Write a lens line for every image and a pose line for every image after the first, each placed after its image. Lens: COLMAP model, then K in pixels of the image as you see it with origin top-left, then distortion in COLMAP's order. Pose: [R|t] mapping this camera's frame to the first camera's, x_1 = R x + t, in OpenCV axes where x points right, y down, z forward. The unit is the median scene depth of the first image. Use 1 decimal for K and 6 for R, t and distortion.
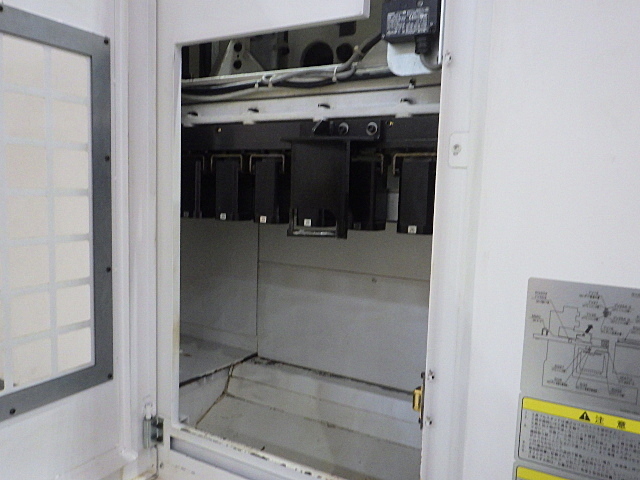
lens RADIAL K [[524.3, 0, 319.6], [0, 524.3, 239.9], [0, 0, 1]] dist [-0.002462, -0.011518]
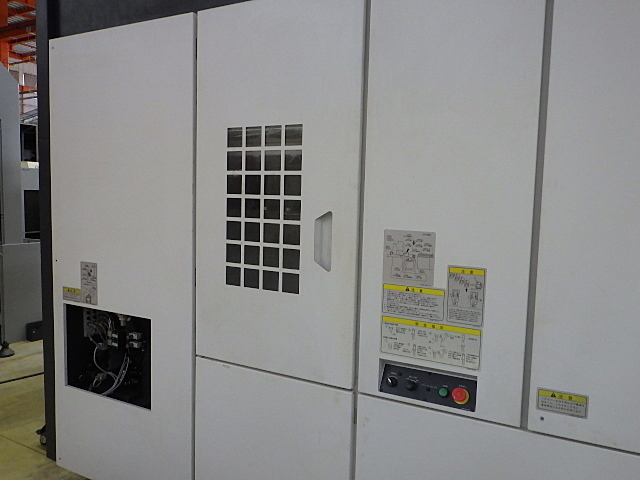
lens RADIAL K [[524.3, 0, 319.8], [0, 524.3, 238.4], [0, 0, 1]] dist [-0.002462, -0.011518]
pose [[0.999646, -0.014912, -0.022041, 0.179999], [0.014699, 0.999844, -0.009825, 0.134025], [0.022184, 0.009497, 0.999709, -1.306092]]
